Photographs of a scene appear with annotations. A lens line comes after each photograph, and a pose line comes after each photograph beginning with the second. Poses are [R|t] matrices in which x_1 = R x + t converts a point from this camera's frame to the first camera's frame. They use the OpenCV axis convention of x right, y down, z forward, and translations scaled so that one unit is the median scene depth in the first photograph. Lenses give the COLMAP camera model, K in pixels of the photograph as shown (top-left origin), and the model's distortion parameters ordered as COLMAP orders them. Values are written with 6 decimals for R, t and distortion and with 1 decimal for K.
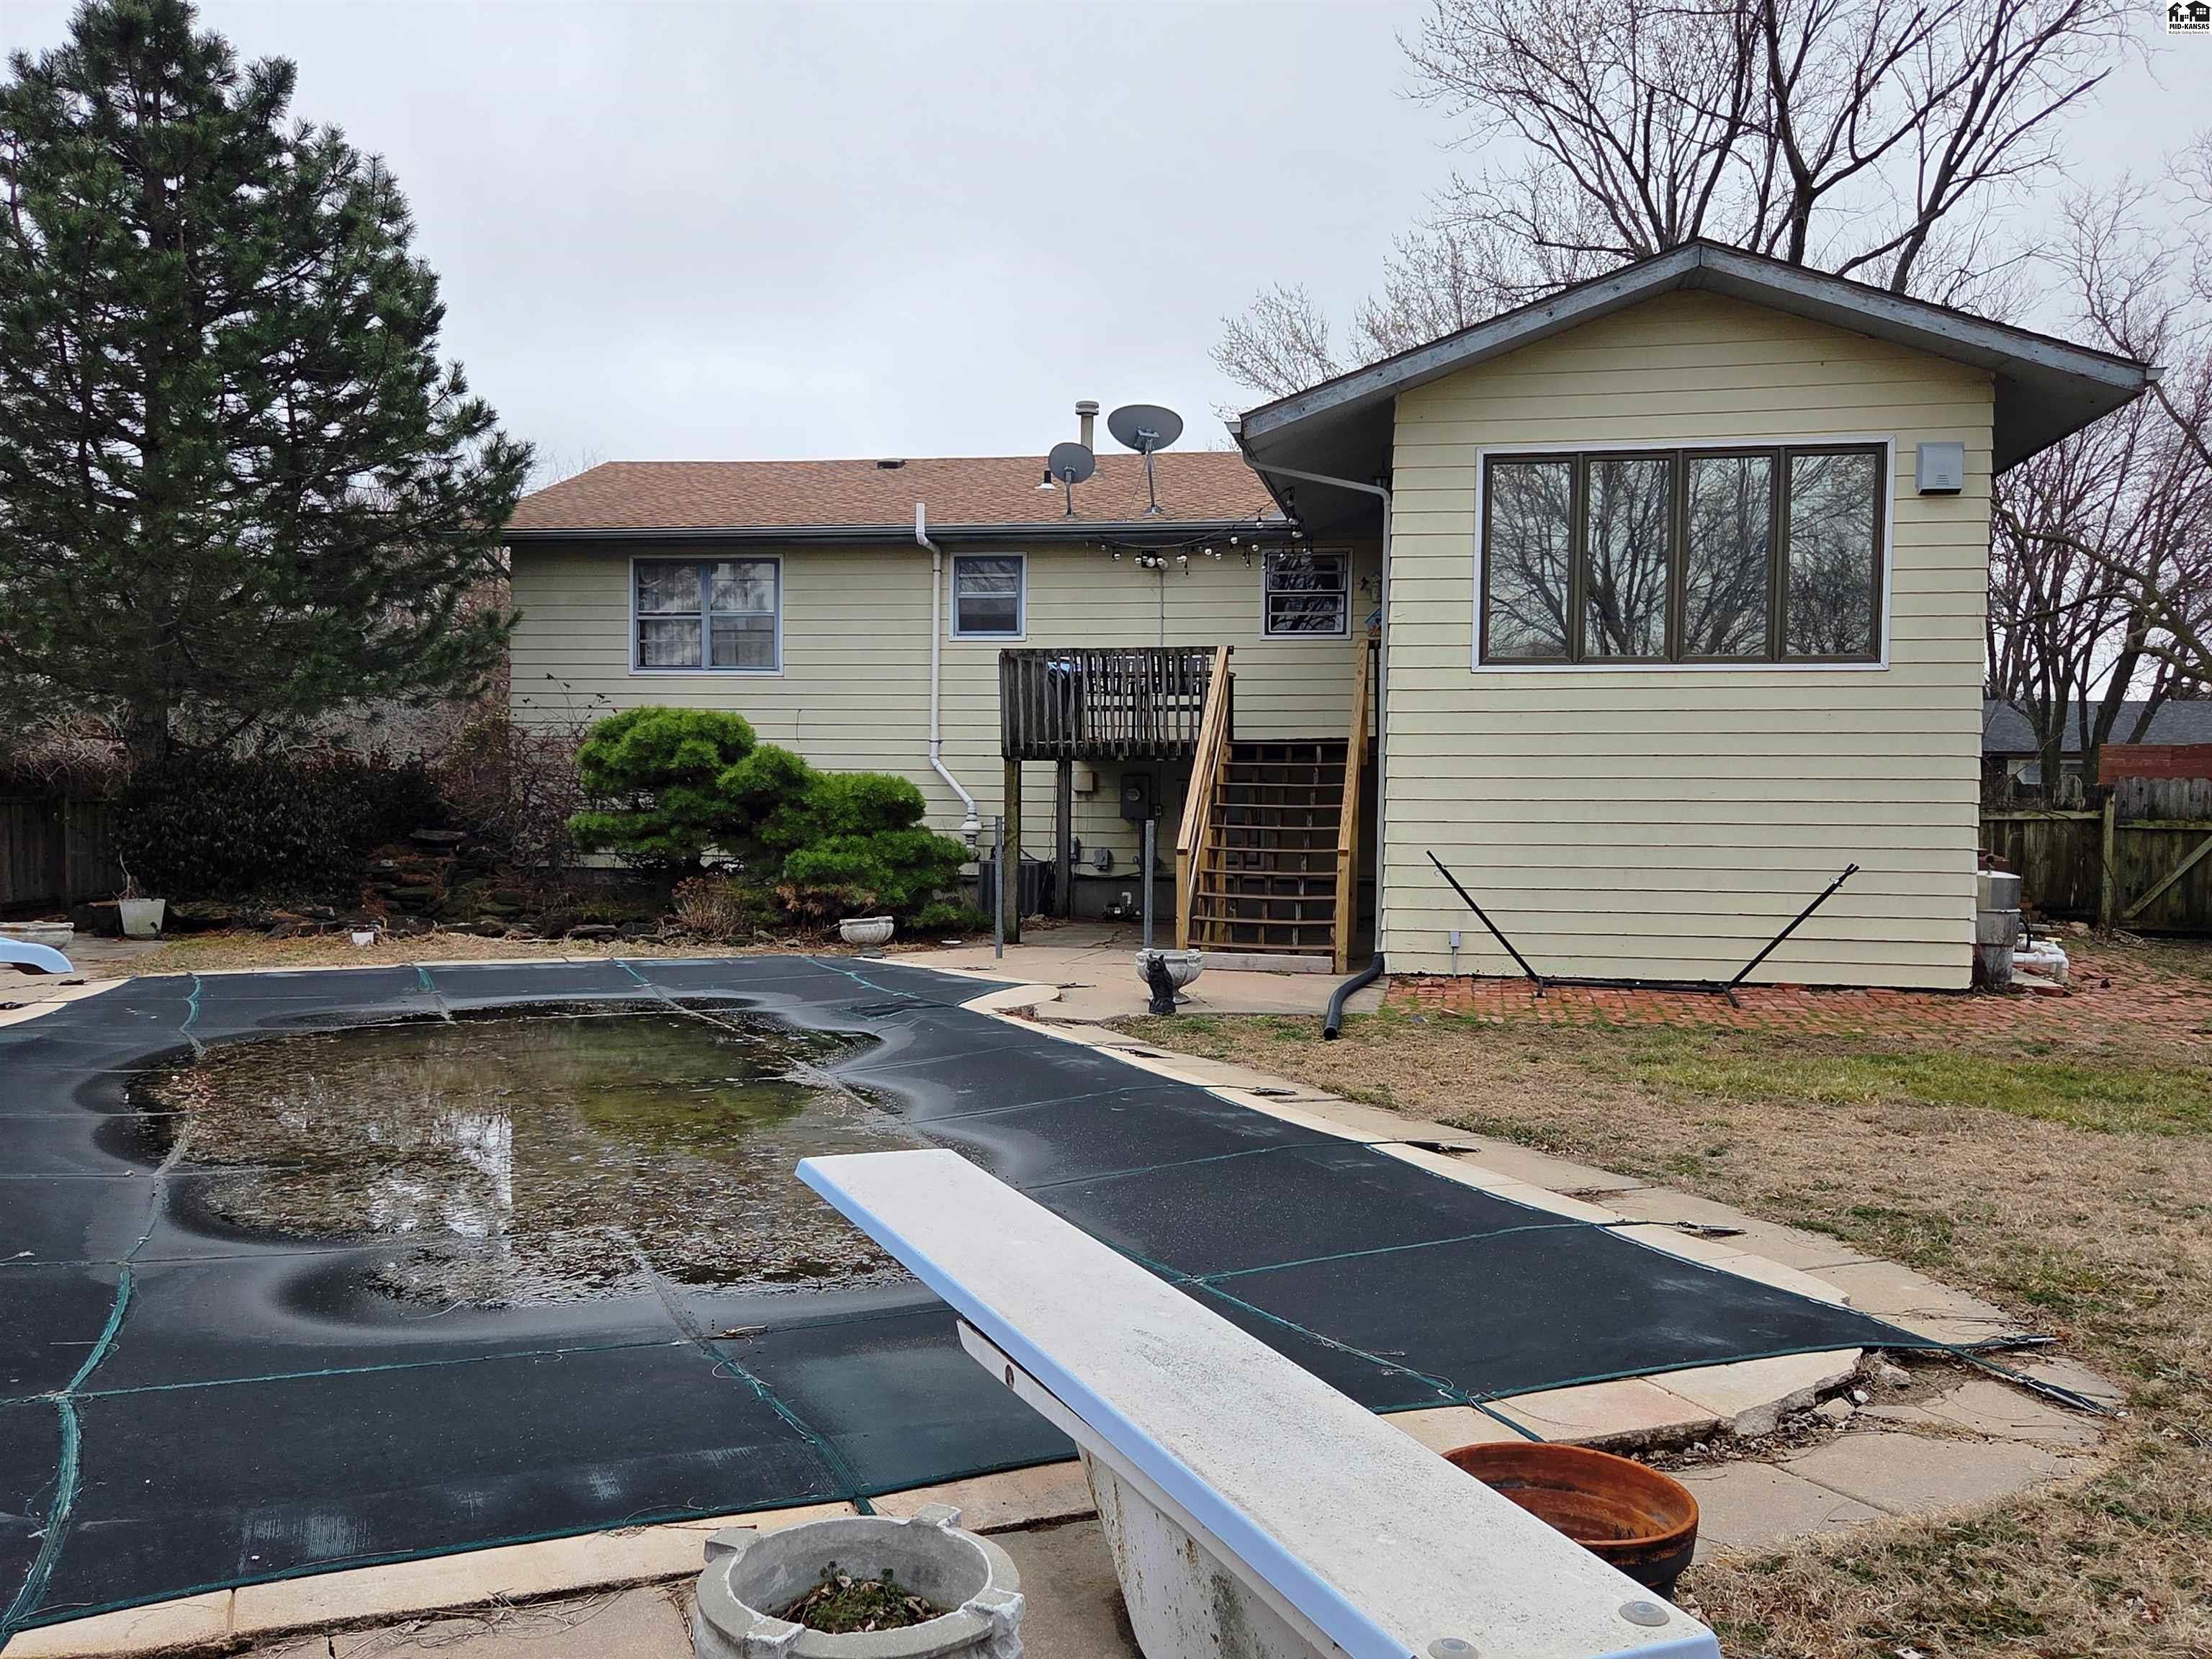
lens RADIAL K [[1897.1, 0, 1098.6], [0, 1897.1, 834.8], [0, 0, 1]] dist [0.074098, -0.072300]
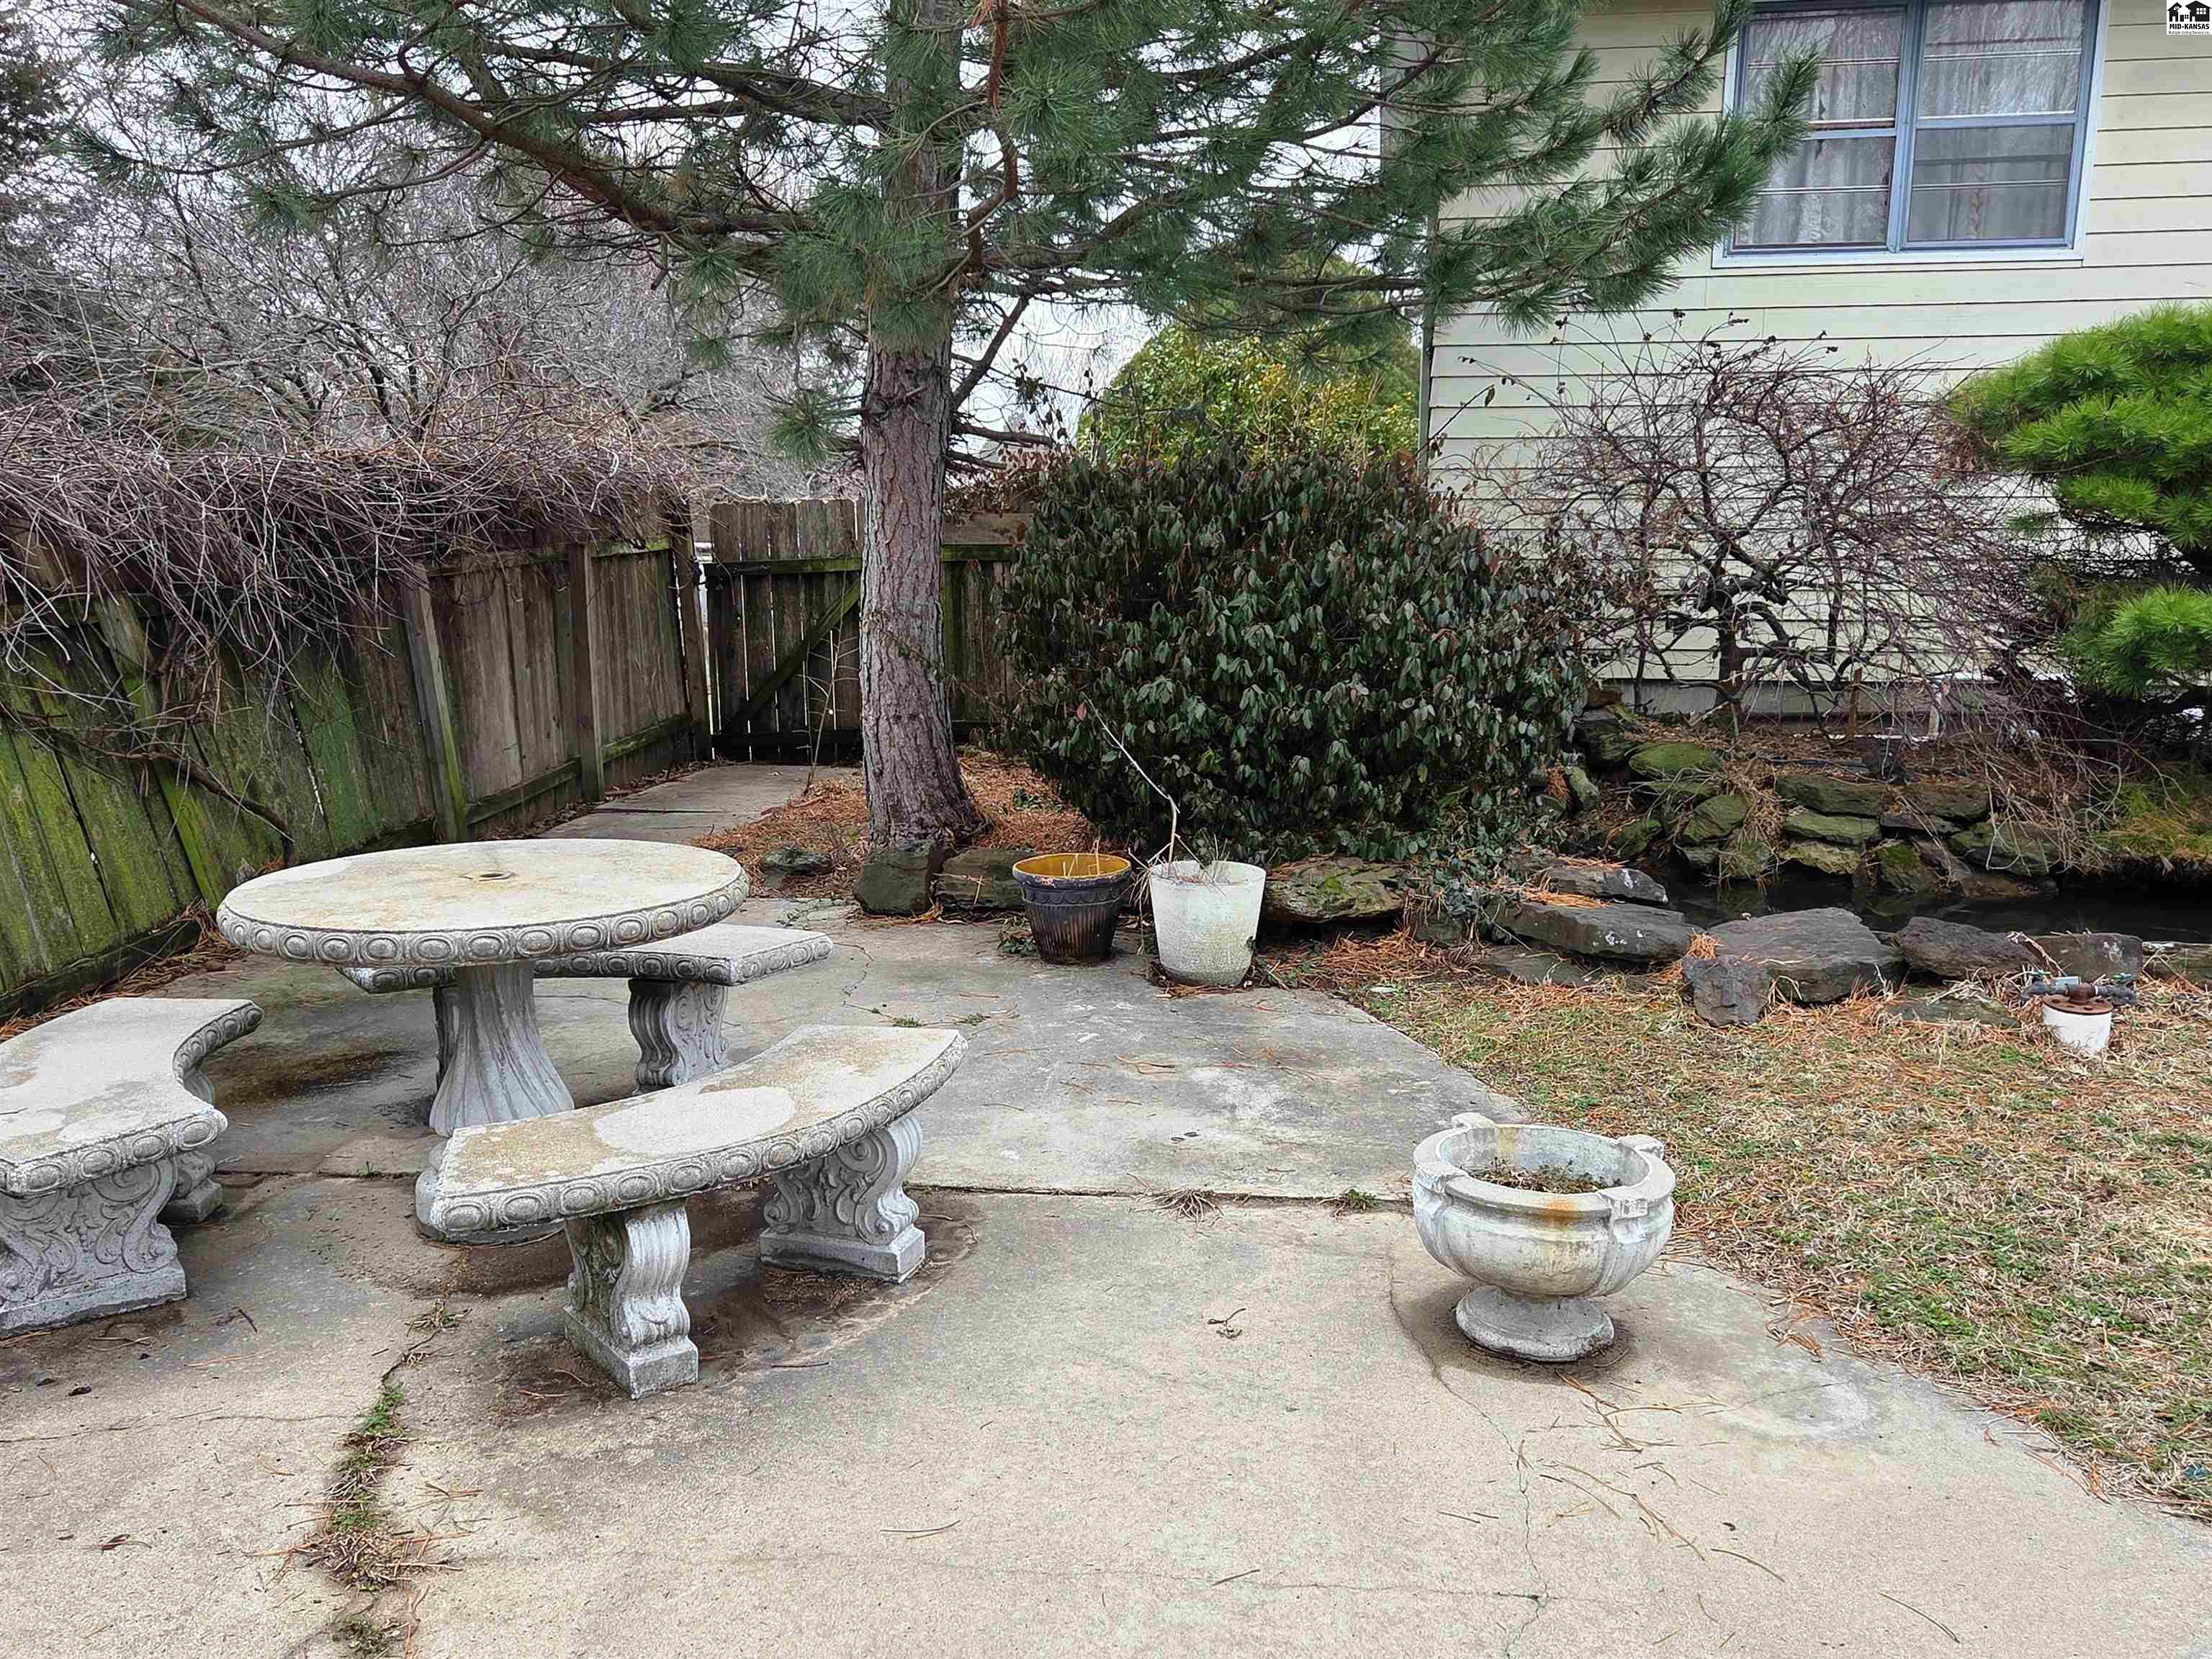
lens RADIAL K [[1897.1, 0, 1098.6], [0, 1897.1, 834.8], [0, 0, 1]] dist [0.074098, -0.072300]
pose [[0.999934, -0.007901, 0.008342, -0.488192], [0.006449, 0.986835, 0.161602, -0.027303], [-0.009509, -0.161537, 0.986821, 0.616548]]
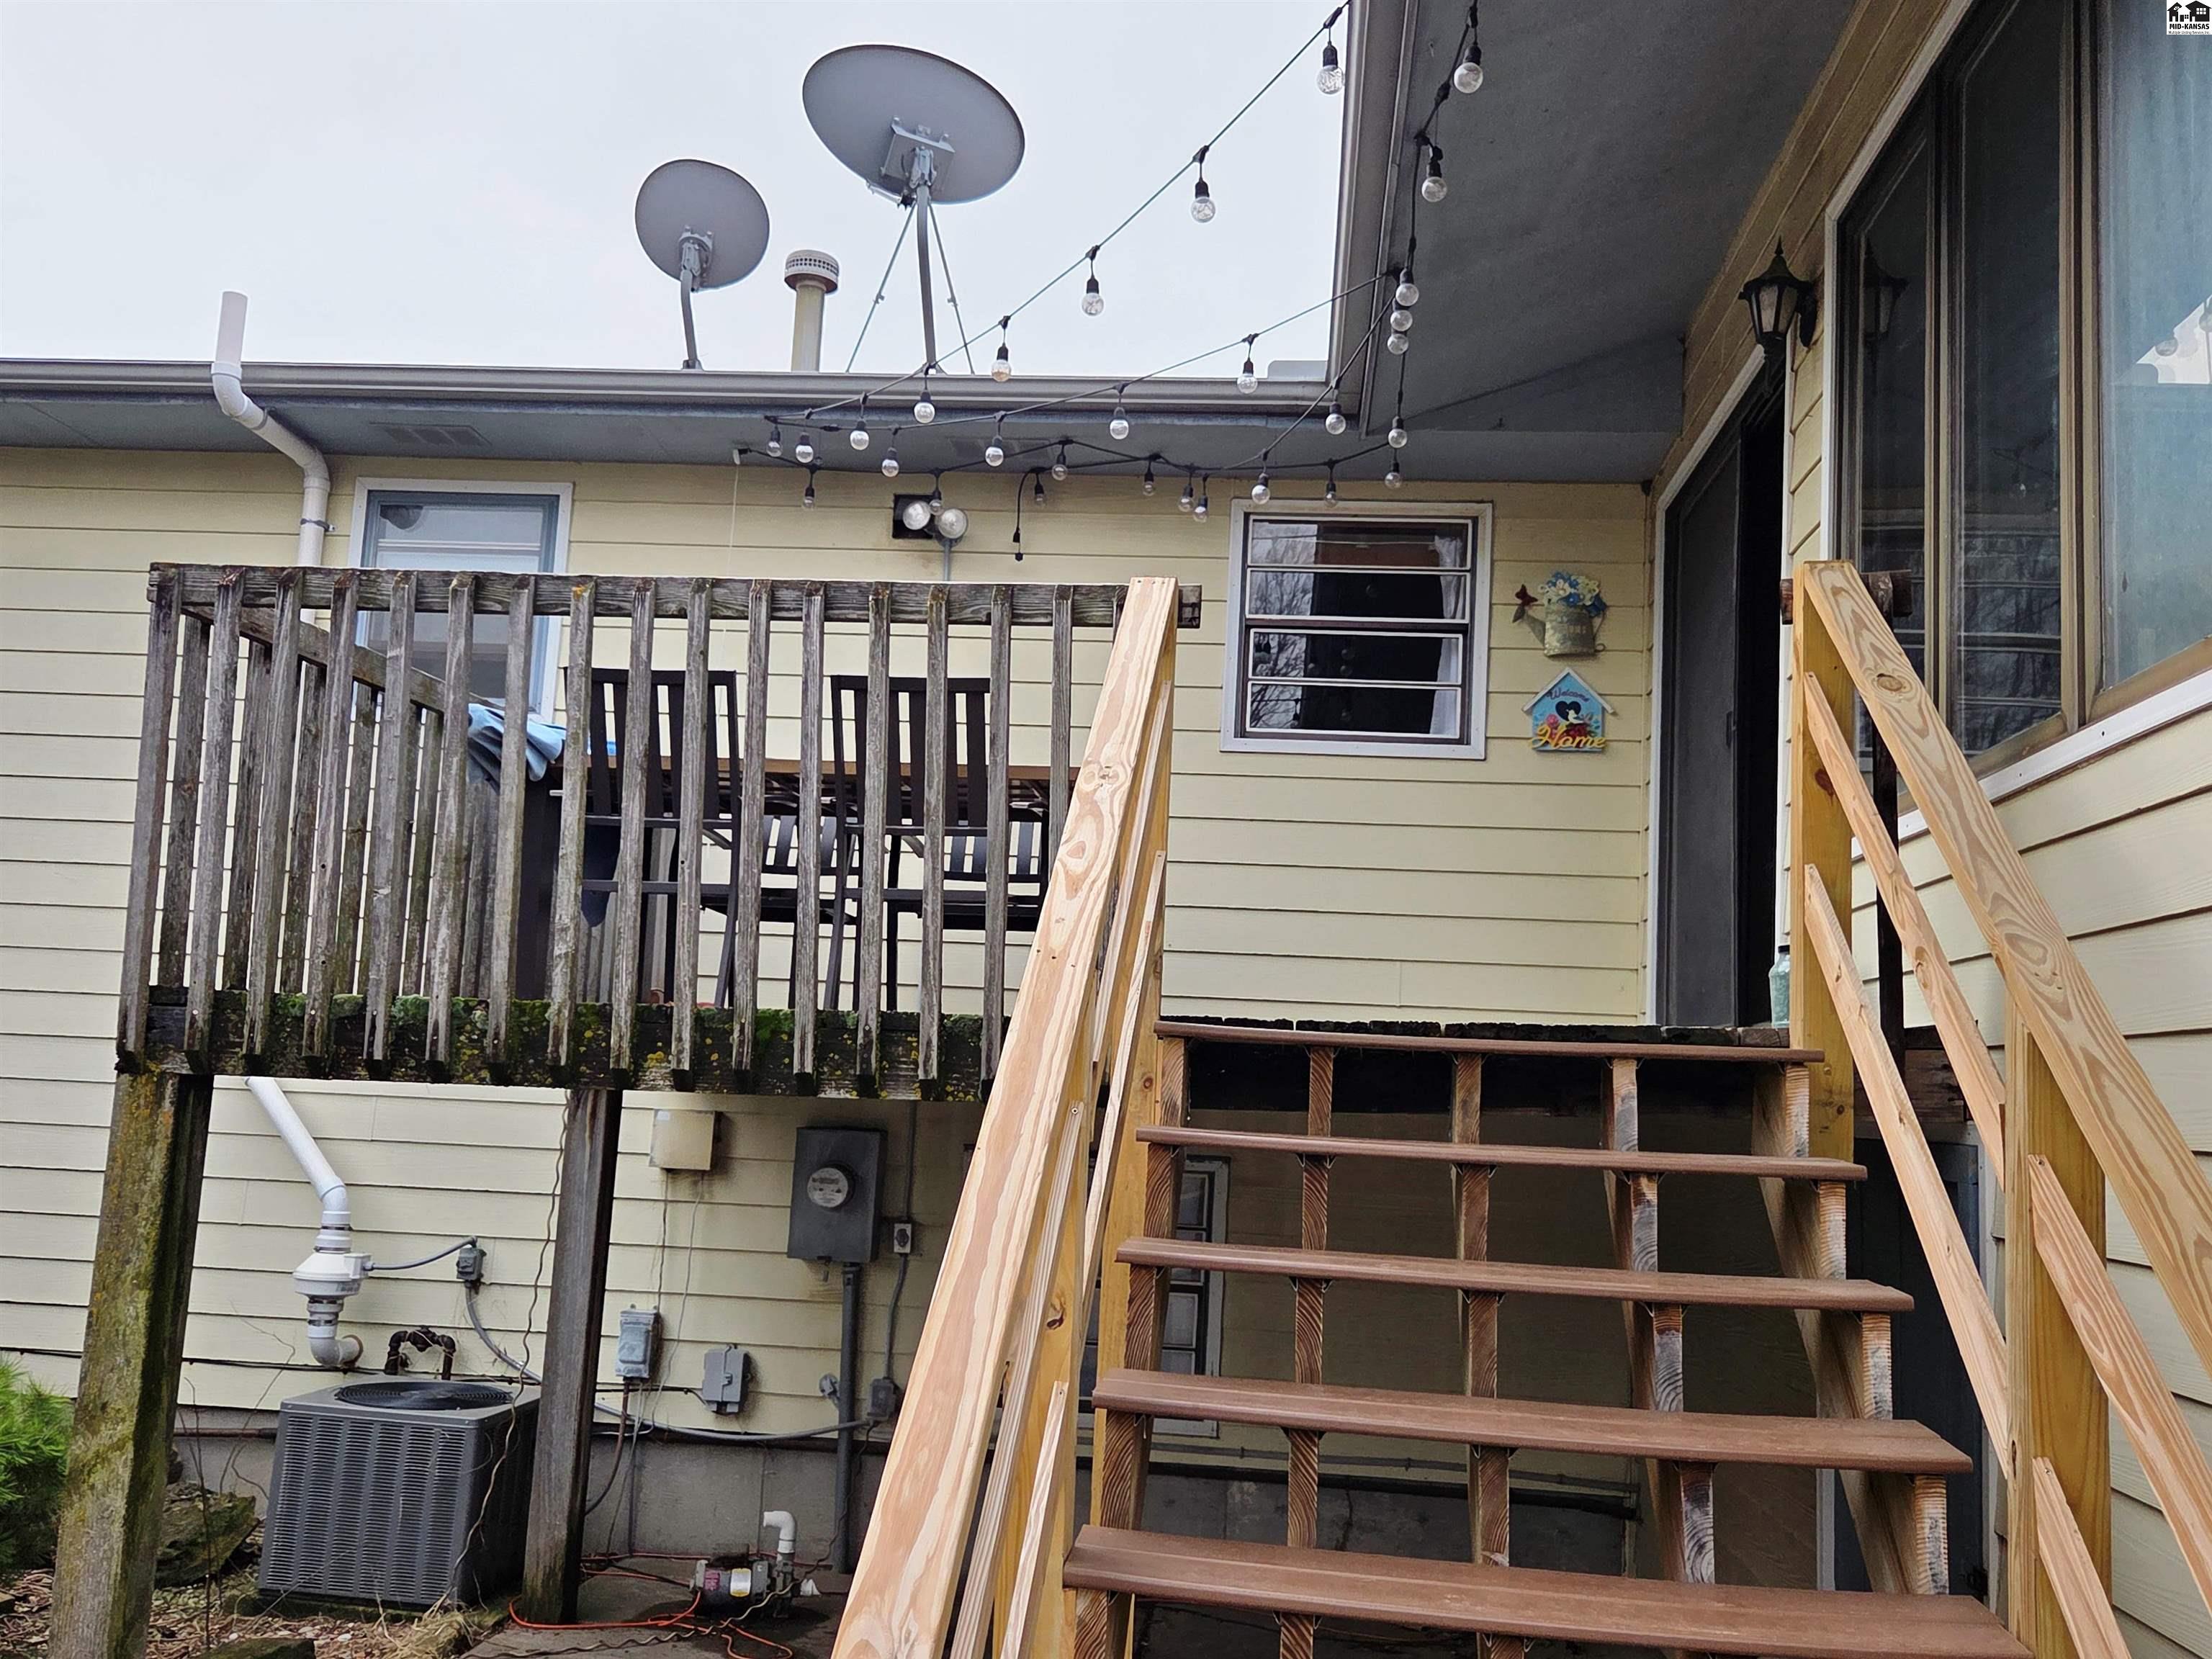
lens RADIAL K [[1897.1, 0, 1098.6], [0, 1897.1, 834.8], [0, 0, 1]] dist [0.074098, -0.072300]
pose [[0.995728, 0.051216, 0.076825, 0.041654], [-0.038046, 0.985723, -0.164019, -0.033322], [-0.084129, 0.160395, 0.983461, 0.751671]]
